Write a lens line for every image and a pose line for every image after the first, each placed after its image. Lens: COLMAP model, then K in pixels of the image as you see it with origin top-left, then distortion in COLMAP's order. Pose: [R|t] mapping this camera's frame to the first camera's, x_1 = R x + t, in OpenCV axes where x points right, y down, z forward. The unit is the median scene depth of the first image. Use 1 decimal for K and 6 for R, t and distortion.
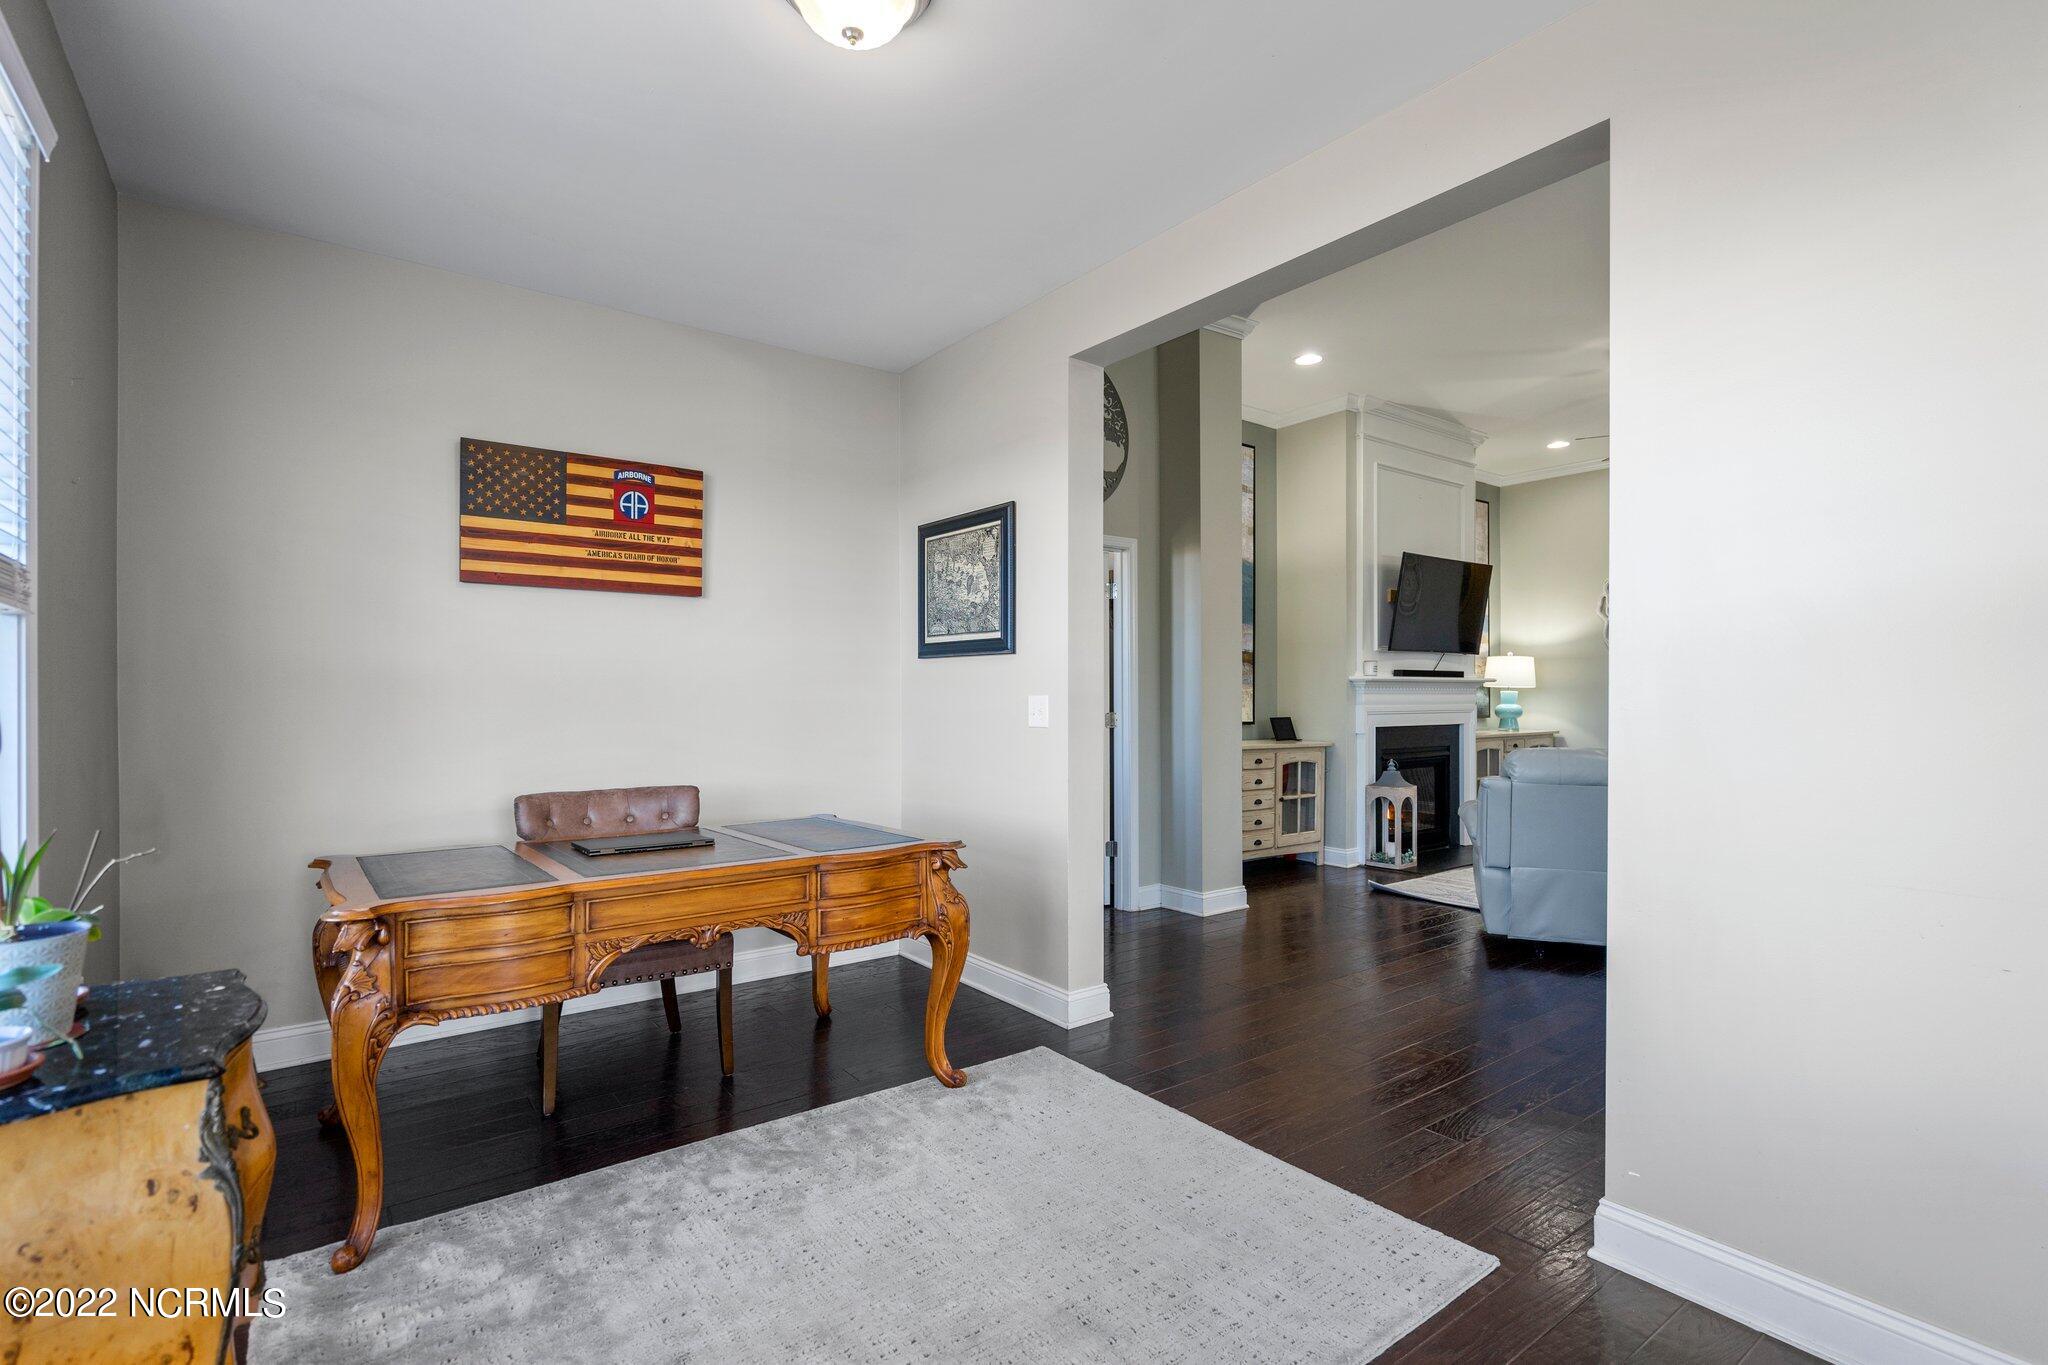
lens RADIAL K [[959.1, 0, 1028.1], [0, 959.1, 696.0], [0, 0, 1]] dist [-0.002791, 0.000057]
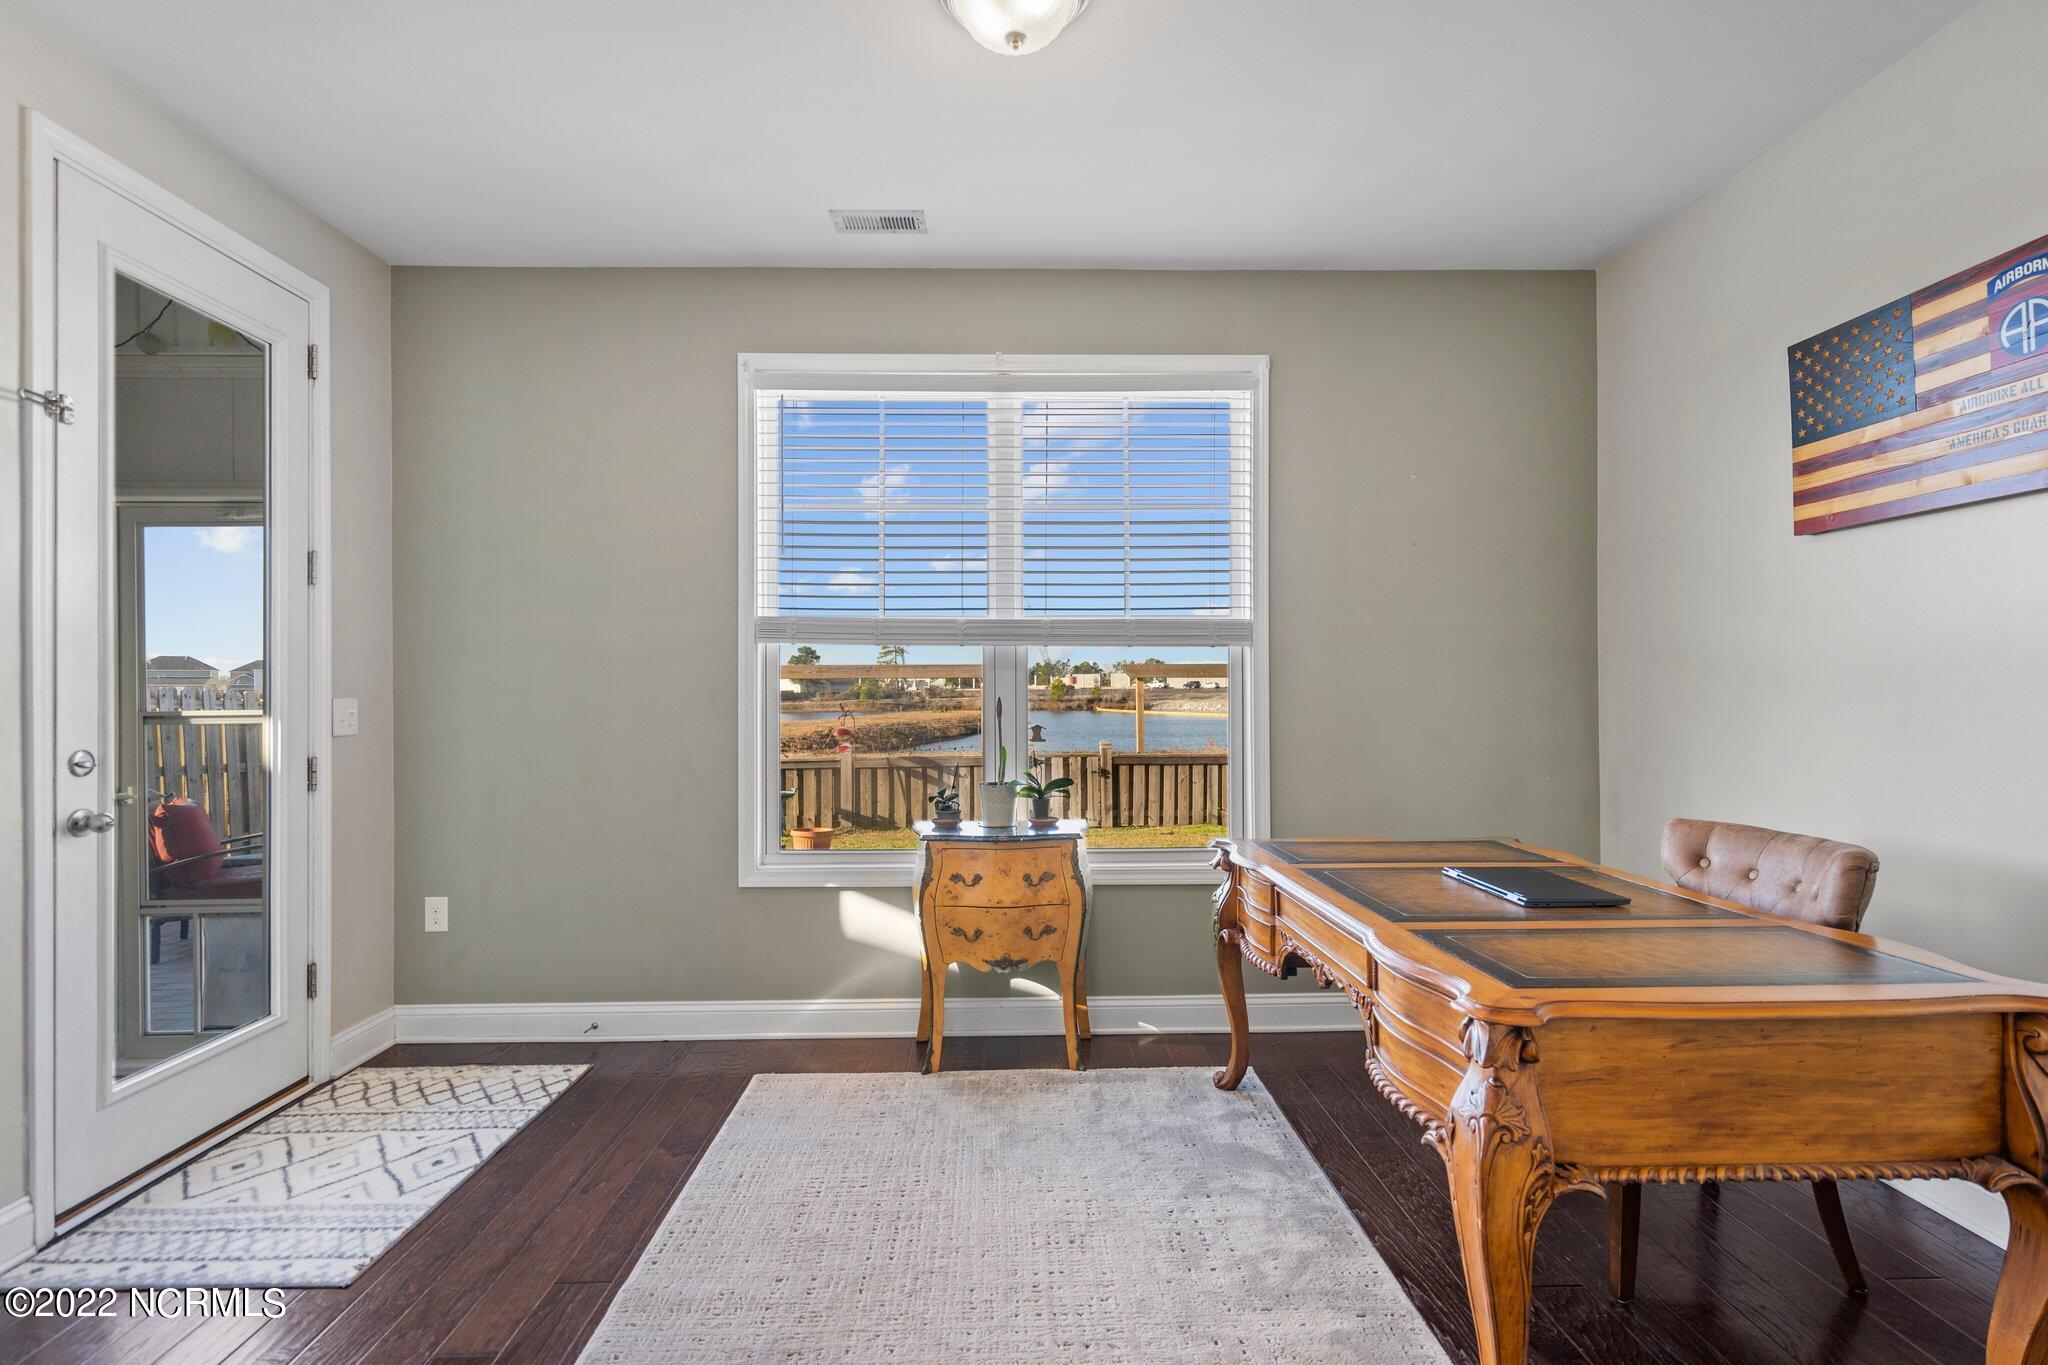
lens RADIAL K [[959.1, 0, 1022.1], [0, 959.1, 690.5], [0, 0, 1]] dist [-0.002791, 0.000057]
pose [[-0.573130, 0.002677, -0.819460, 0.340664], [0.004938, 0.999988, -0.000186, -0.001194], [0.819449, -0.004153, -0.573137, 0.848327]]
